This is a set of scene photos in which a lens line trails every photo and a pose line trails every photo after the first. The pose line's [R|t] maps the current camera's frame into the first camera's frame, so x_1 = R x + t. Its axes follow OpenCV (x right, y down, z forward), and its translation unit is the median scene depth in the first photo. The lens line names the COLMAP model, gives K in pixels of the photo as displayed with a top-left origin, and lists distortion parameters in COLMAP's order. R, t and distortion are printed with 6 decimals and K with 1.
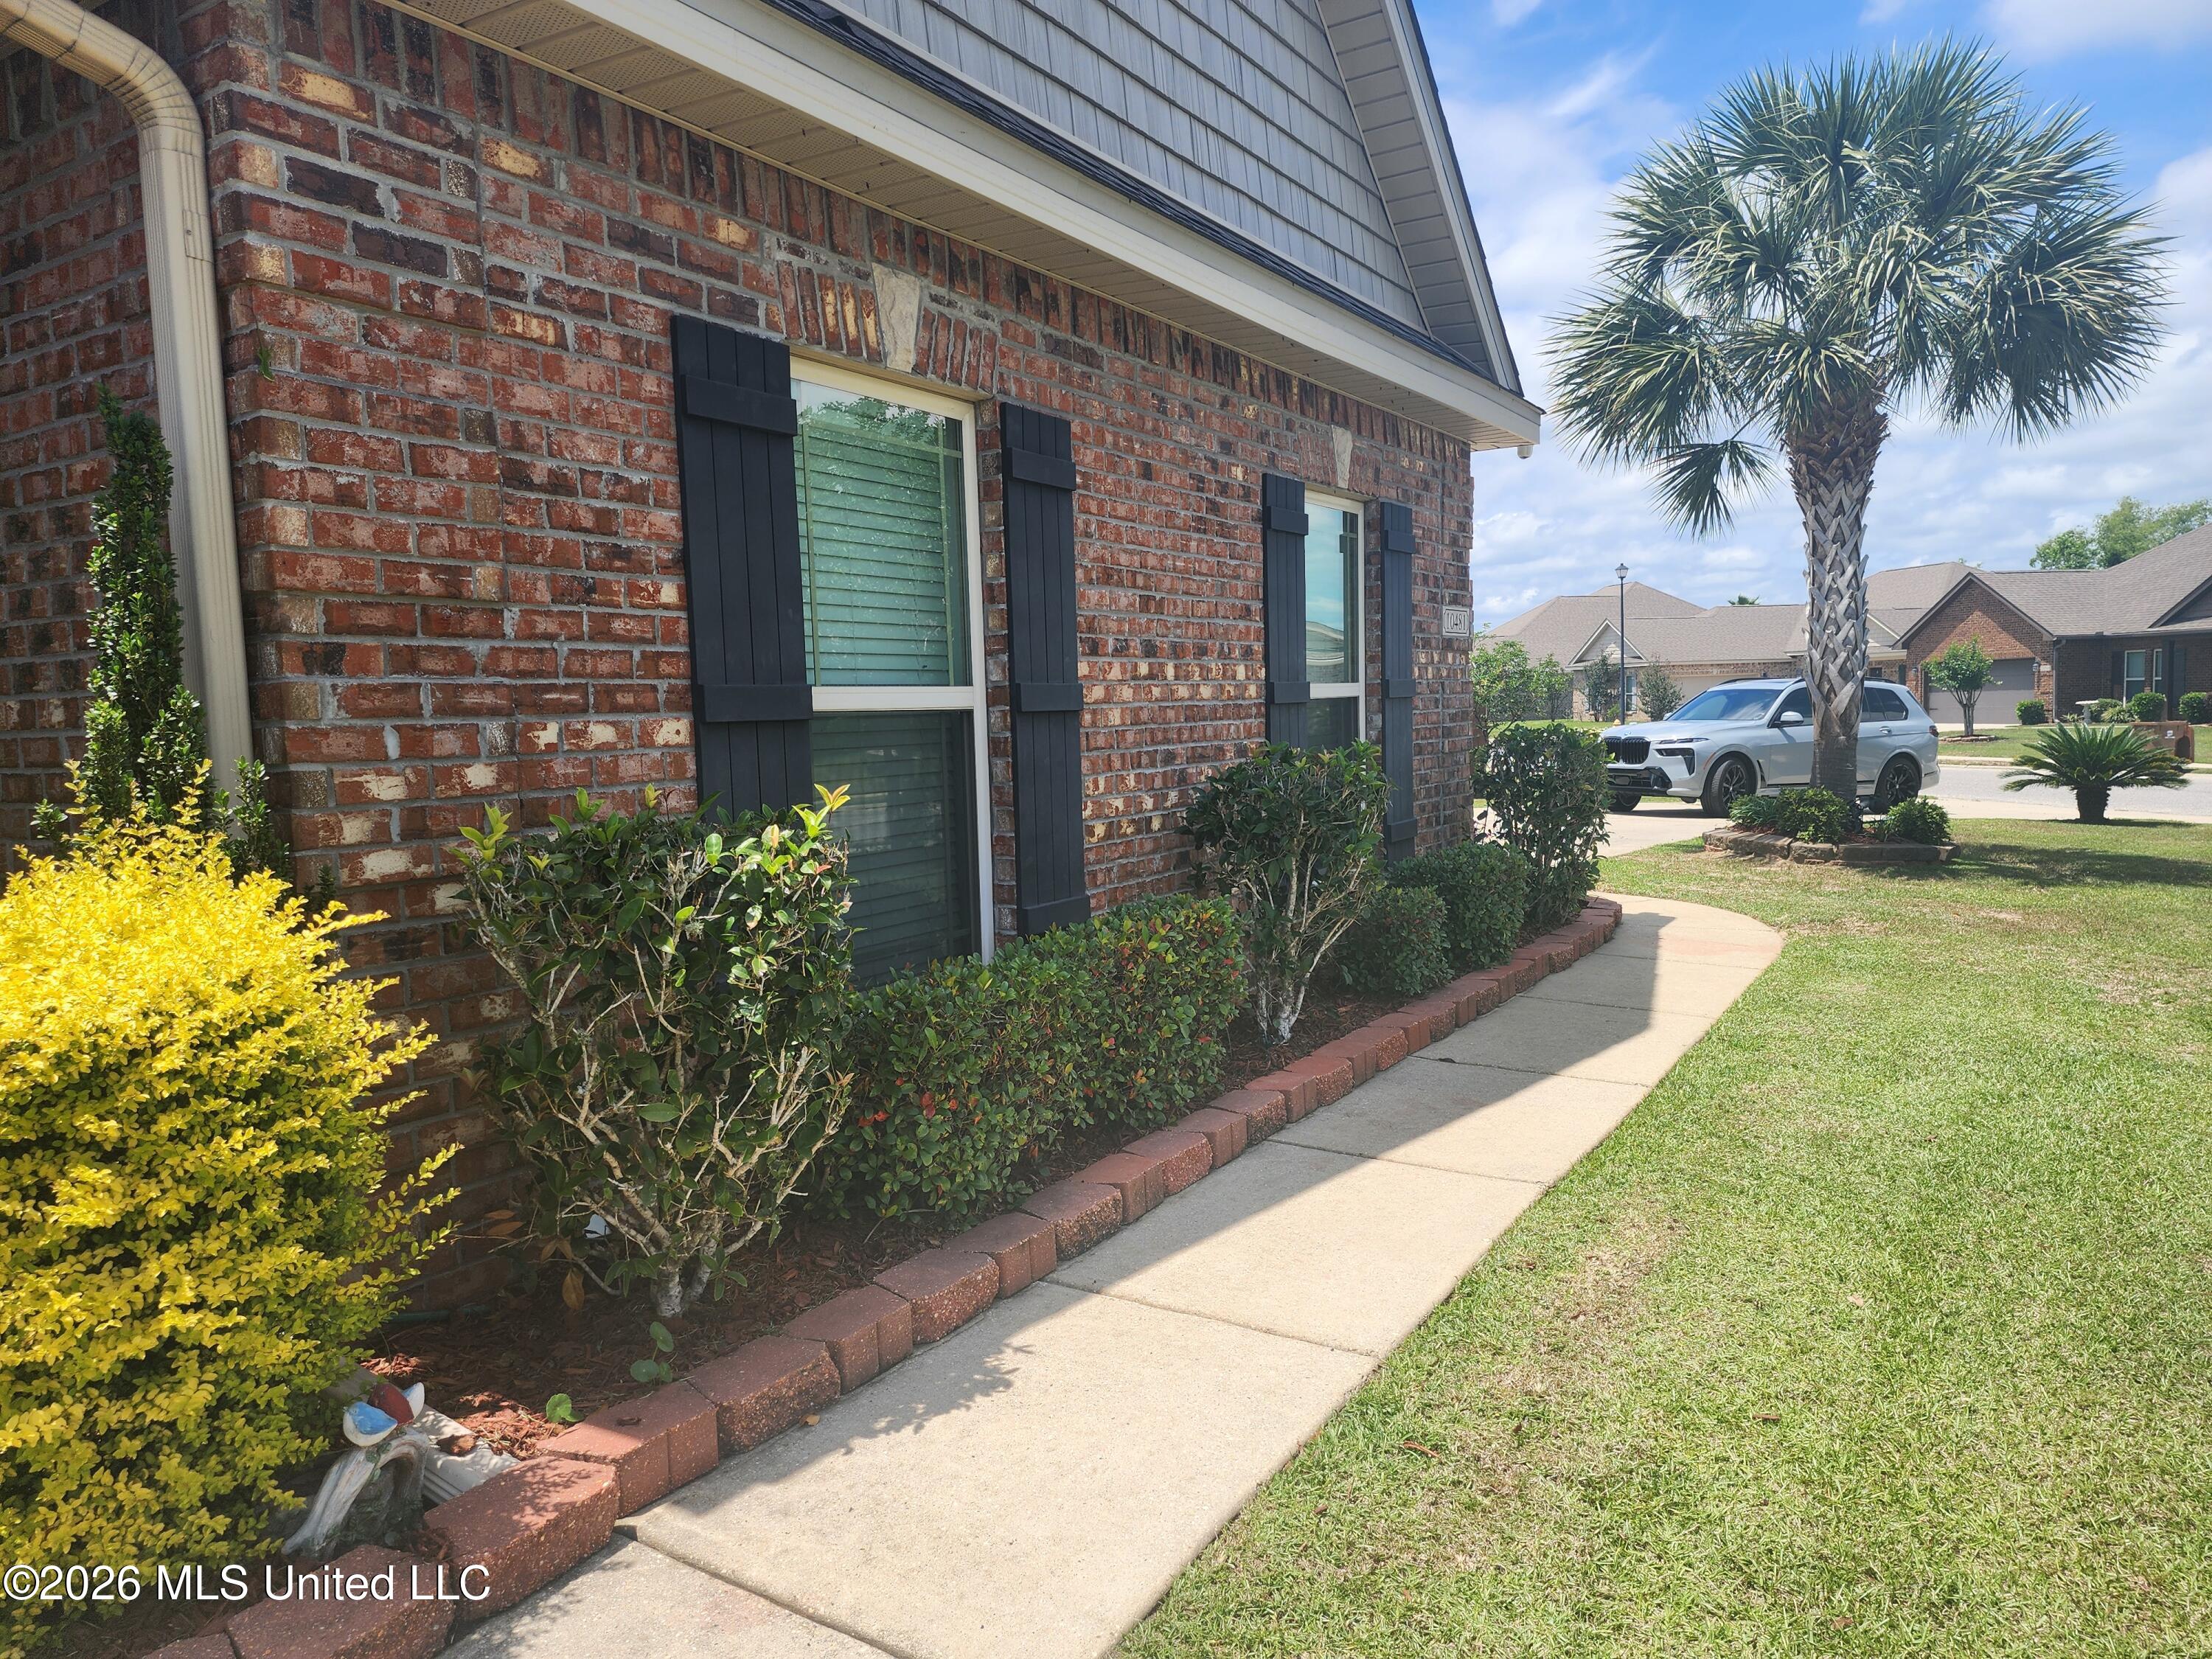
lens RADIAL K [[1472.8, 0, 1113.8], [0, 1472.8, 830.7], [0, 0, 1]] dist [0.063199, -0.049241]
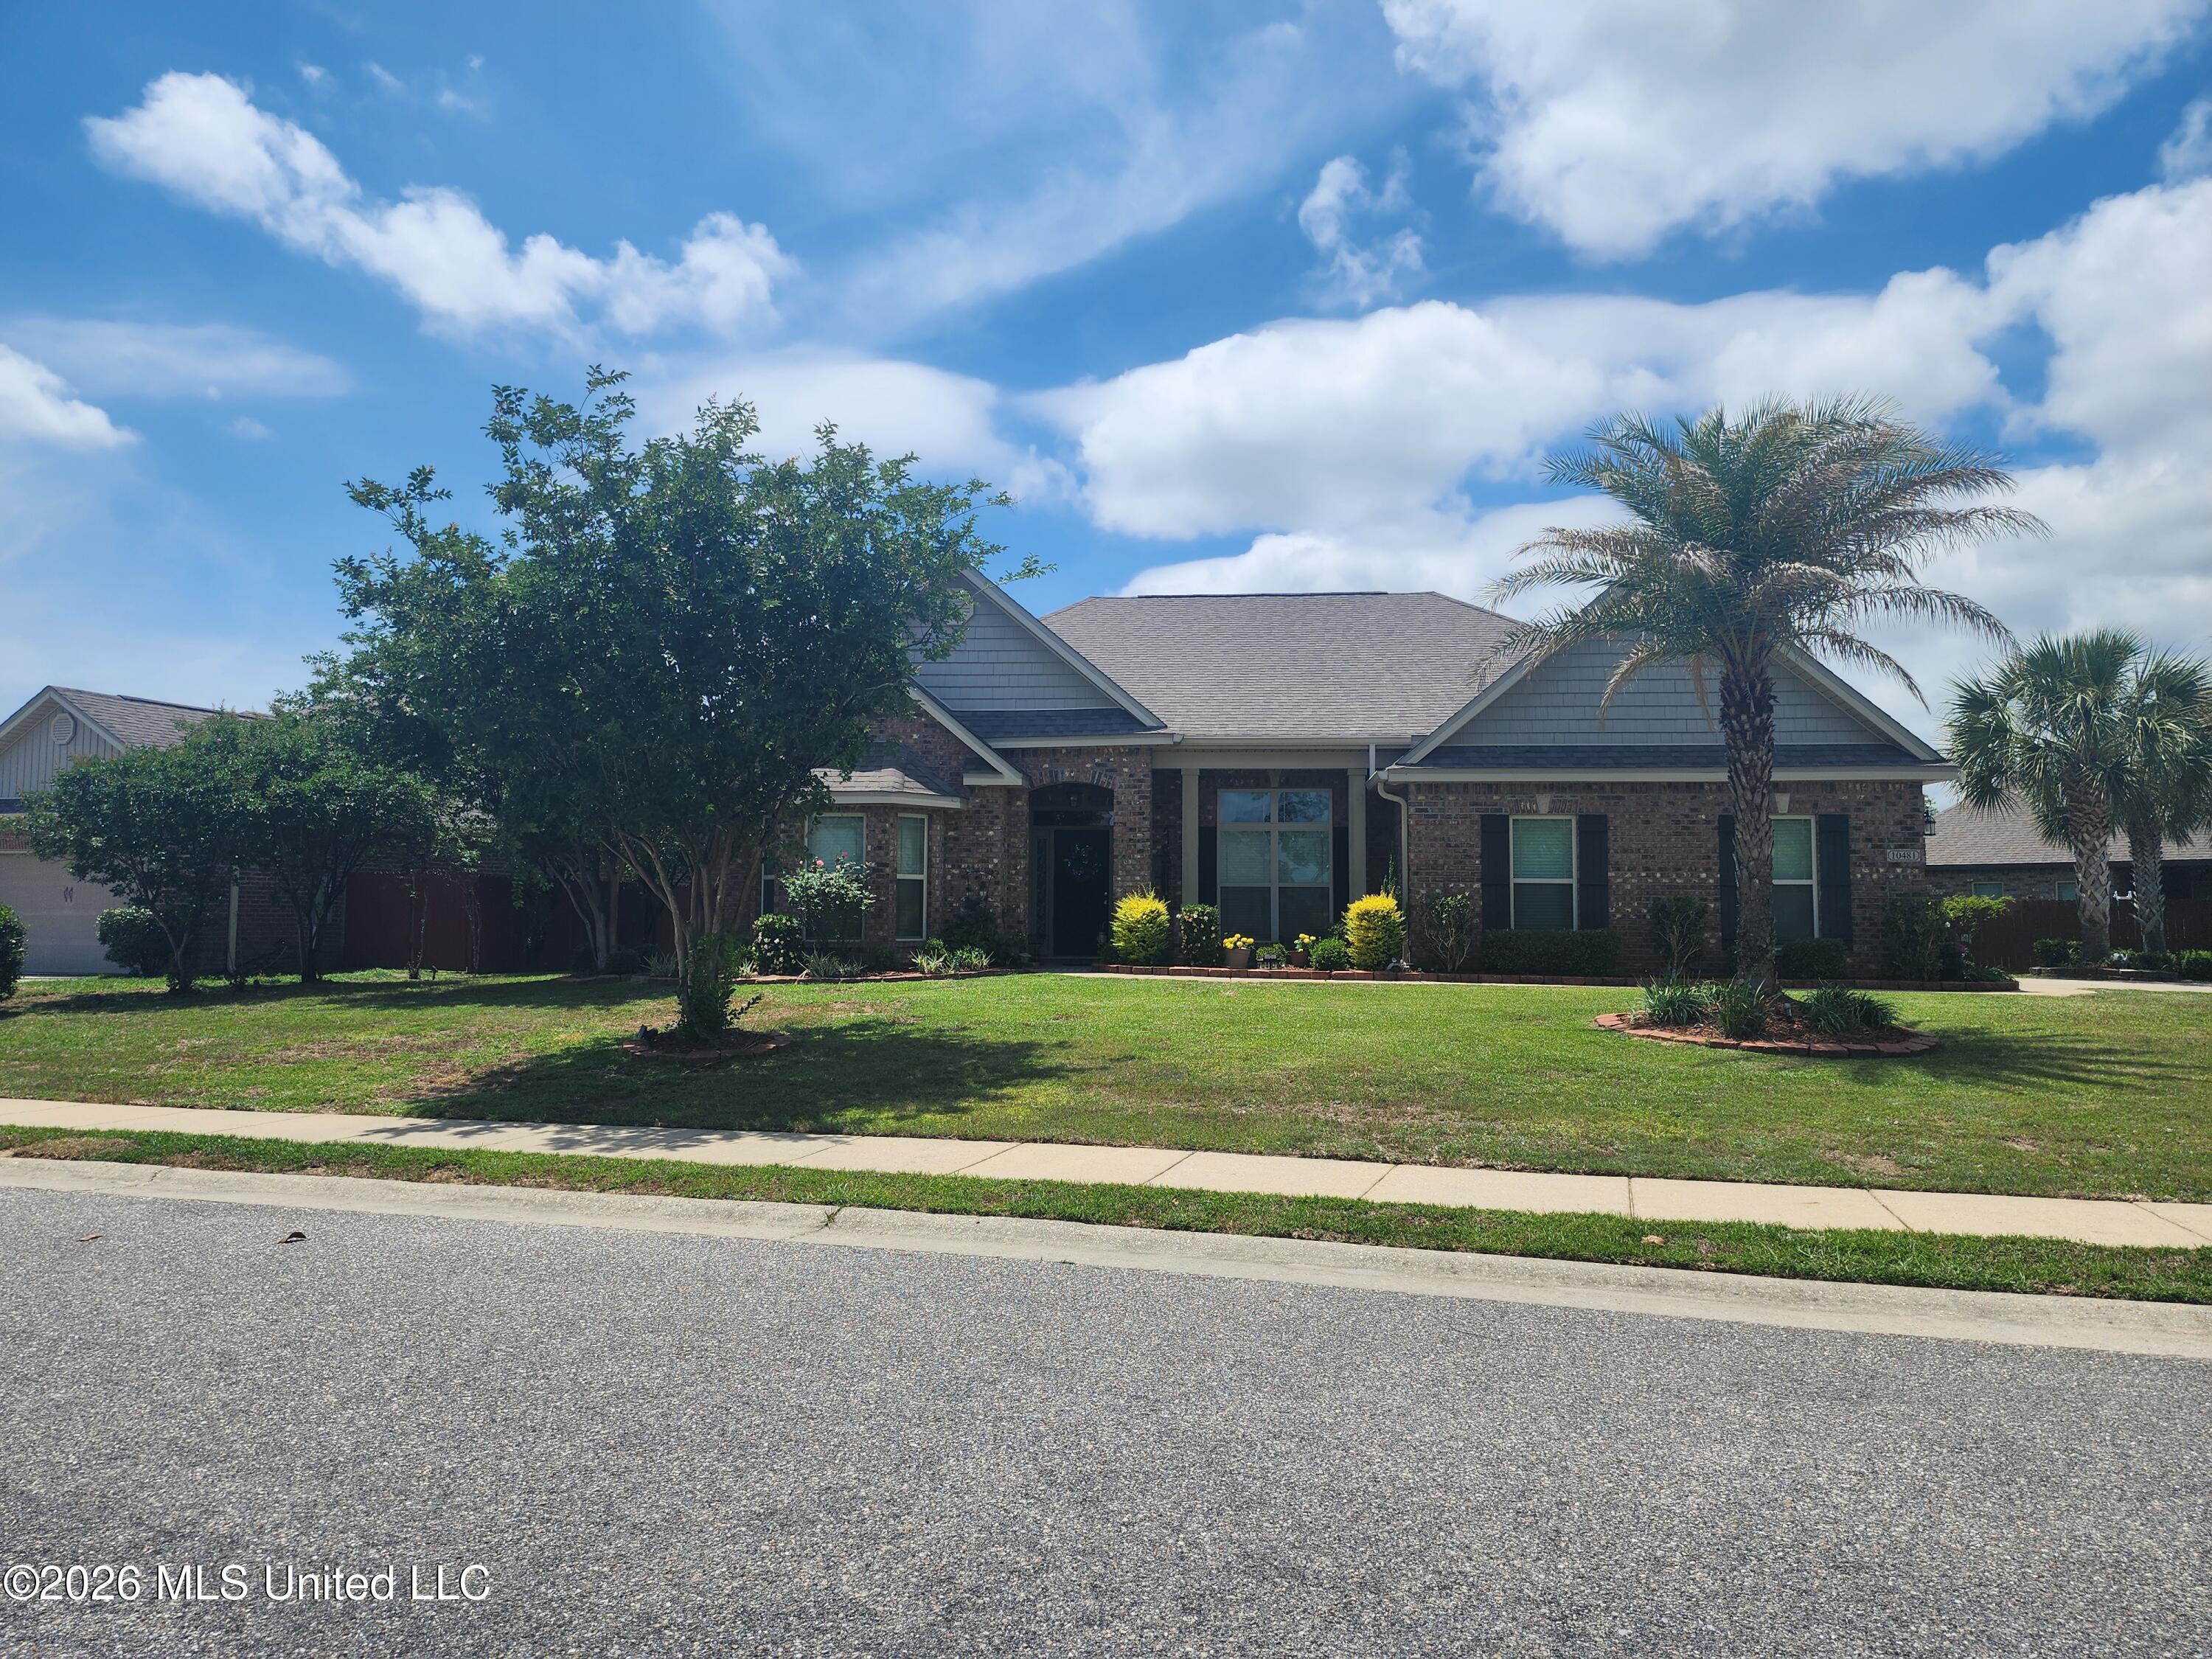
lens RADIAL K [[1472.8, 0, 1094.0], [0, 1472.8, 833.6], [0, 0, 1]] dist [0.063199, -0.049241]
pose [[0.455429, -0.019370, -0.890062, 4.936054], [-0.095089, 0.992986, -0.070266, 0.331763], [0.885180, 0.116636, 0.450392, -3.494222]]
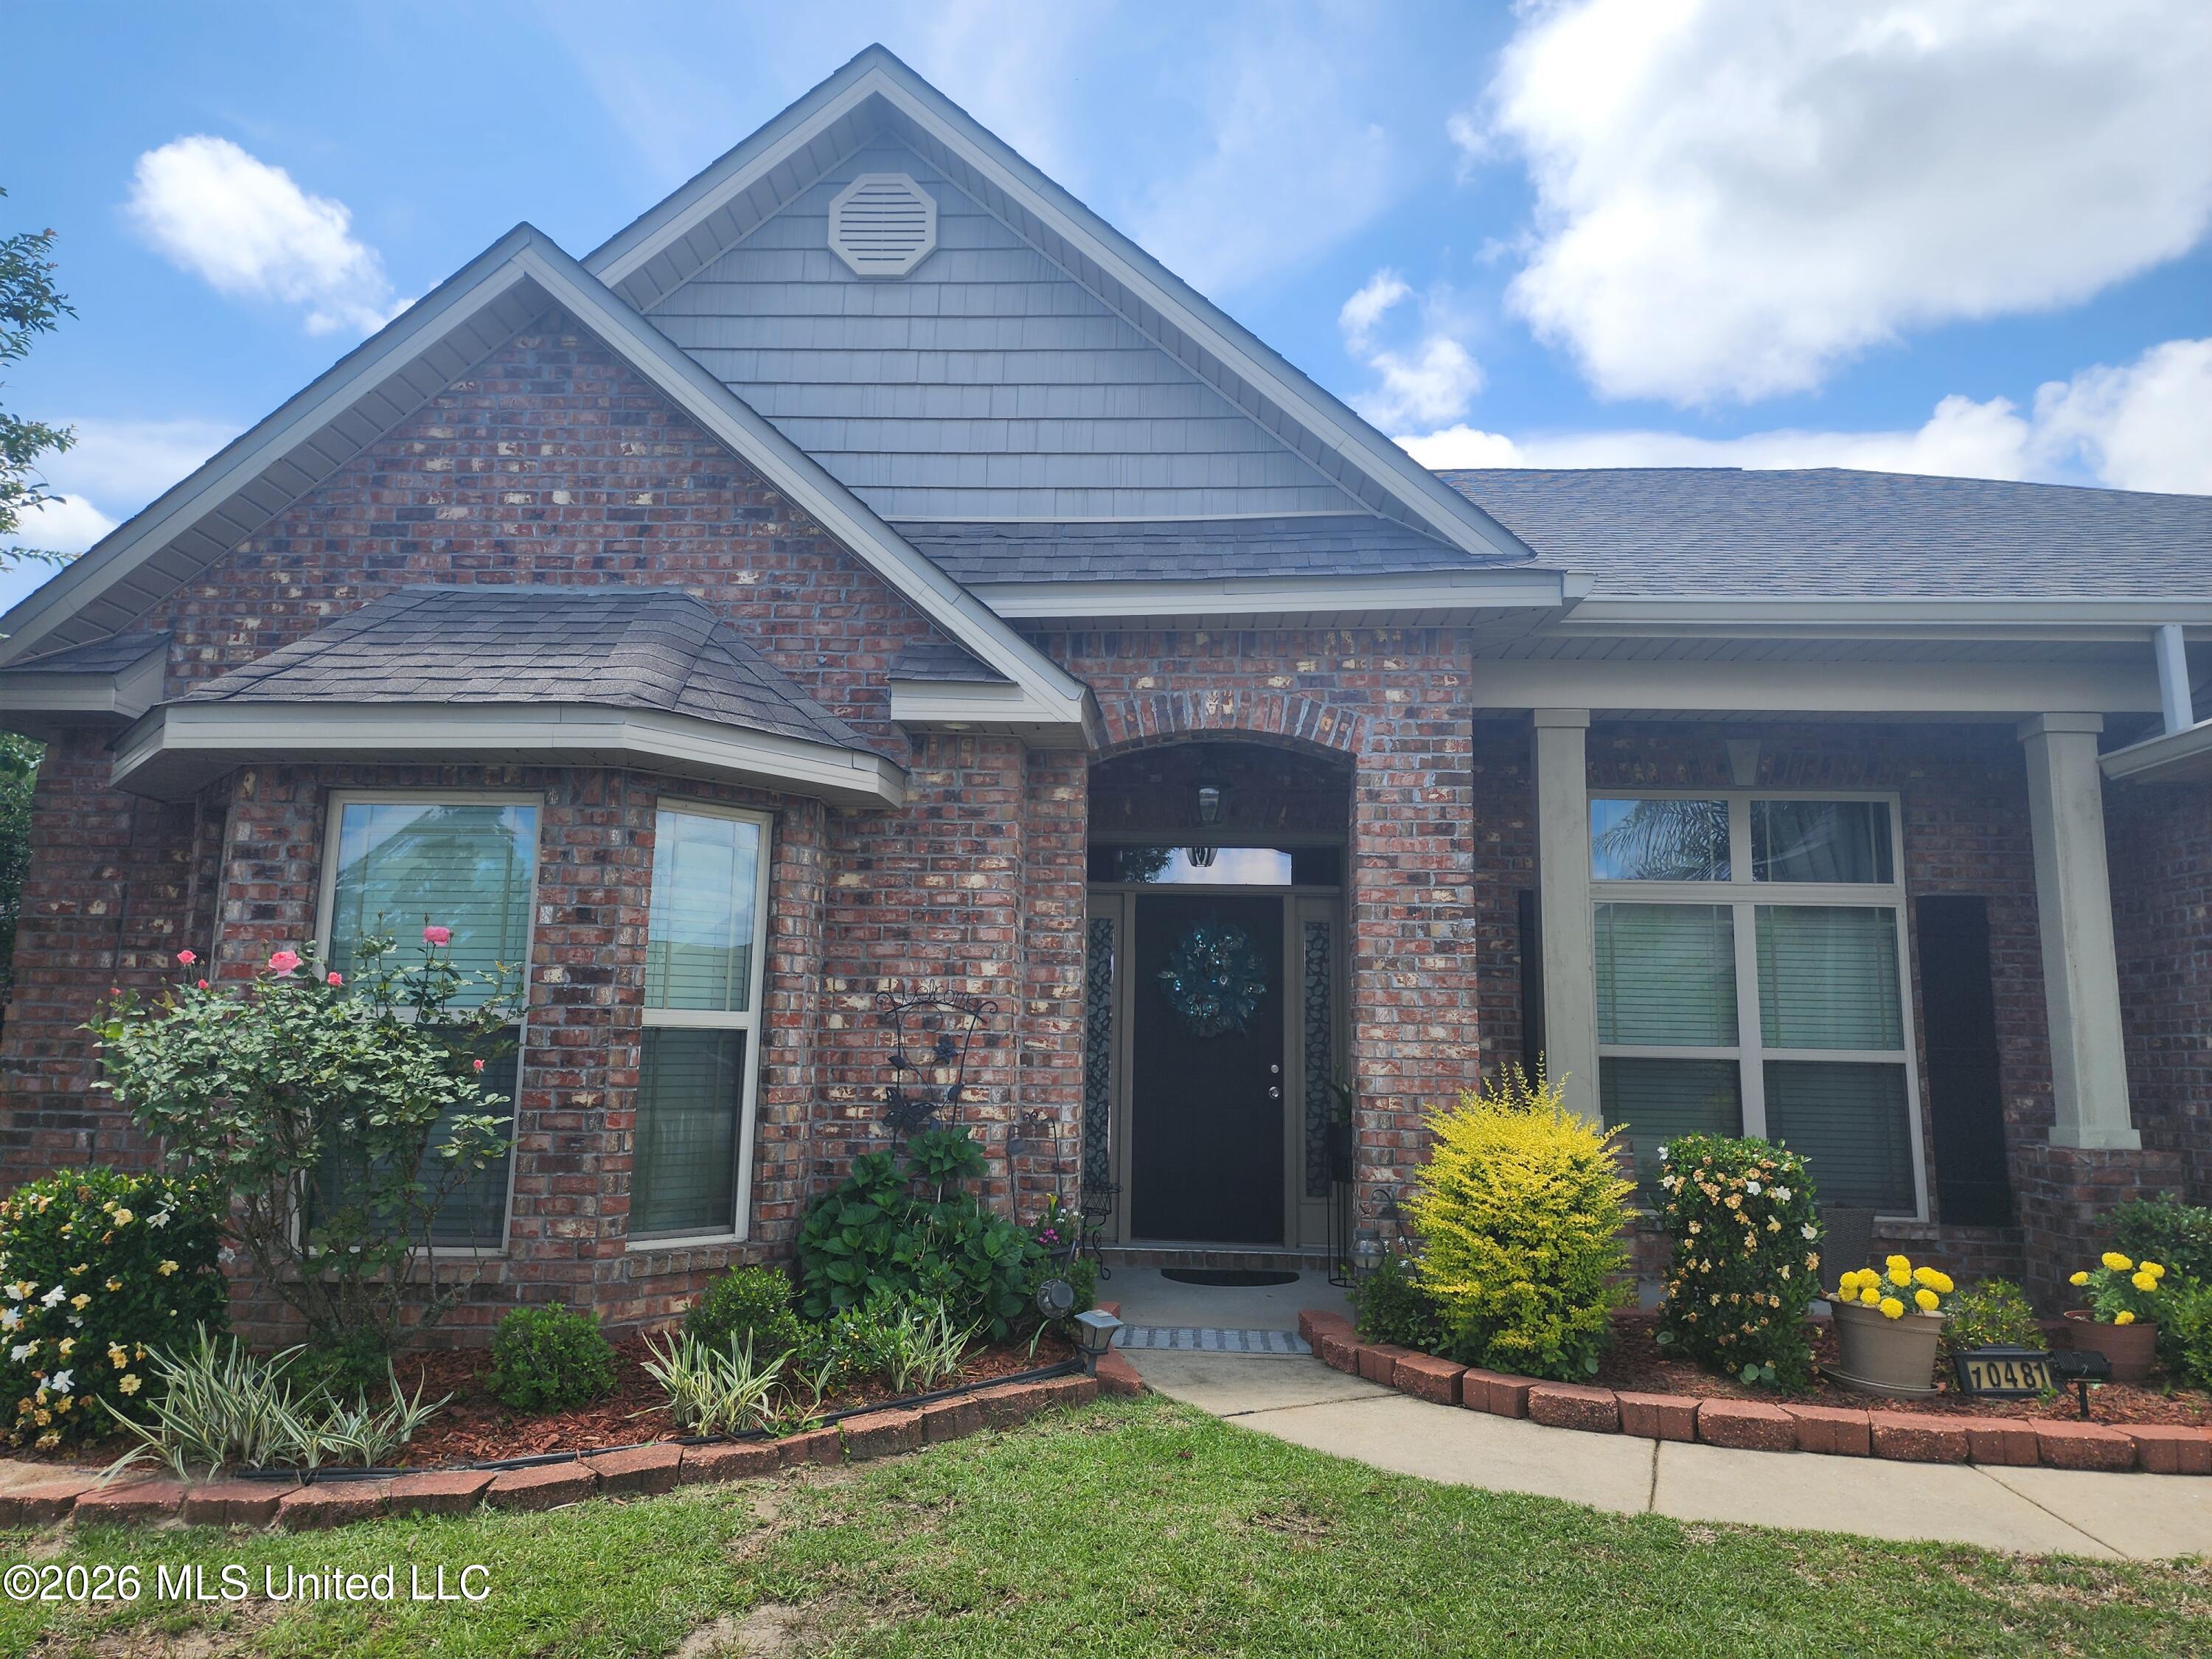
lens RADIAL K [[1472.8, 0, 1086.1], [0, 1472.8, 821.7], [0, 0, 1]] dist [0.063199, -0.049241]
pose [[0.485404, -0.100249, -0.868524, 0.316013], [-0.107257, 0.979073, -0.172953, 0.154432], [0.867686, 0.177107, 0.464493, -1.601963]]
